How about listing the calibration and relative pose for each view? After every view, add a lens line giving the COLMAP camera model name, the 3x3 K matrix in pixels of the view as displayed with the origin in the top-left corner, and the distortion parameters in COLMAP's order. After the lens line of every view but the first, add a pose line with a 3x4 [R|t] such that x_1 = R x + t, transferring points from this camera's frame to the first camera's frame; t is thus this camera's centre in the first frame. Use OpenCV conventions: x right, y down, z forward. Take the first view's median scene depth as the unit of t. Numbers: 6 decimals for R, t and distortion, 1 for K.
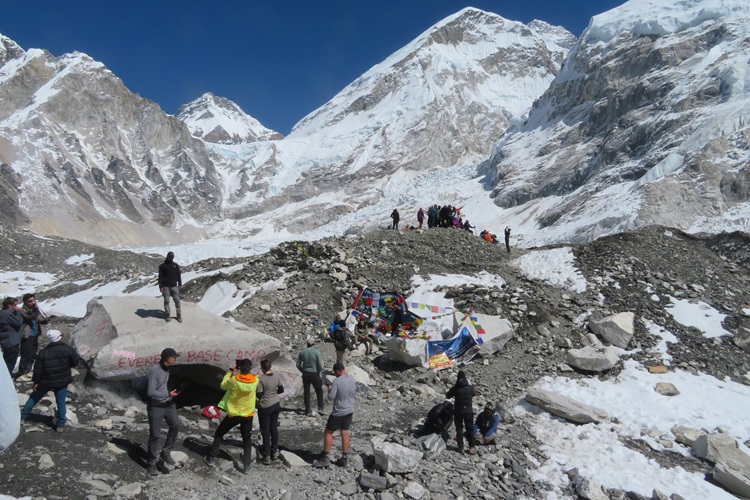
lens RADIAL K [[524.7, 0, 379.7], [0, 524.7, 270.0], [0, 0, 1]] dist [-0.053330, 0.030041]
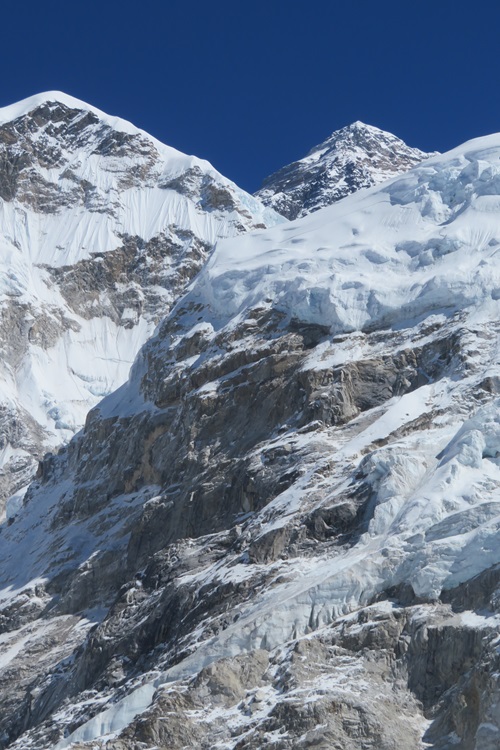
lens RADIAL K [[2104.2, 0, 254.0], [0, 2104.2, 372.6], [0, 0, 1]] dist [0.061850, 0.000000]
pose [[0.980397, 0.103846, 0.167442, 0.144510], [-0.052620, 0.956962, -0.285402, -0.001425], [-0.189874, 0.270997, 0.943668, -0.223766]]
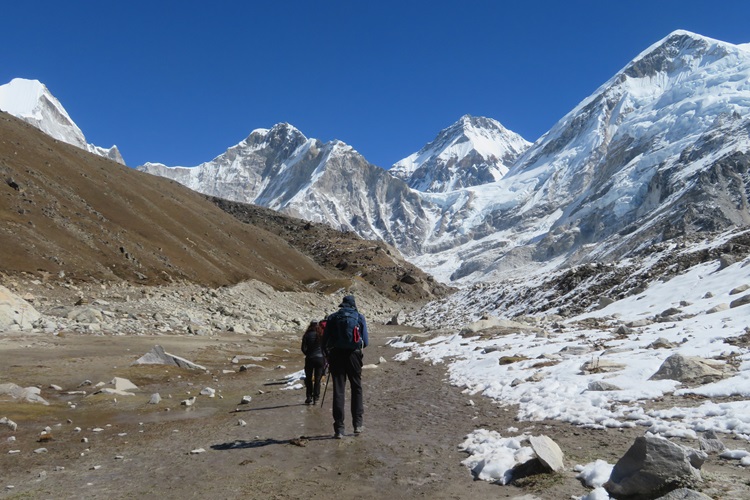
lens RADIAL K [[803.8, 0, 371.6], [0, 803.8, 247.7], [0, 0, 1]] dist [0.039689, 0.000000]
pose [[0.865279, -0.025961, -0.500618, 0.651332], [-0.009785, 0.997593, -0.068646, 0.036390], [0.501195, 0.064297, 0.862942, -0.926517]]
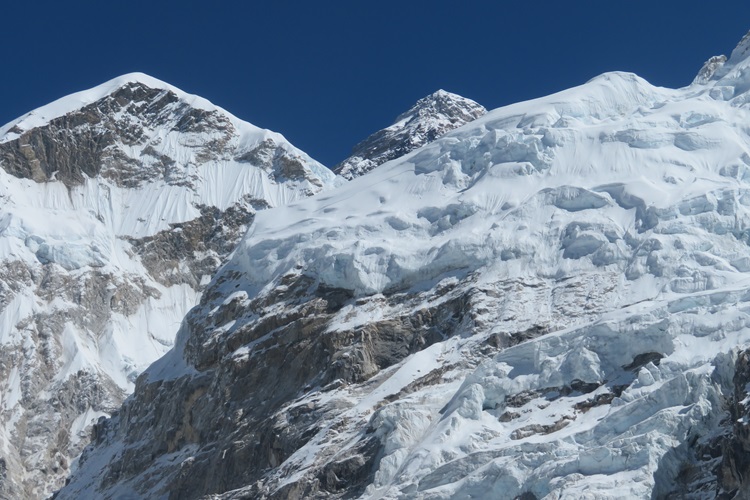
lens RADIAL K [[2002.6, 0, 378.5], [0, 2002.6, 251.4], [0, 0, 1]] dist [0.032474, 0.000000]
pose [[0.982907, 0.079134, 0.166225, 0.181605], [-0.021780, 0.946548, -0.321828, -0.001617], [-0.182808, 0.312707, 0.932092, -0.244731]]
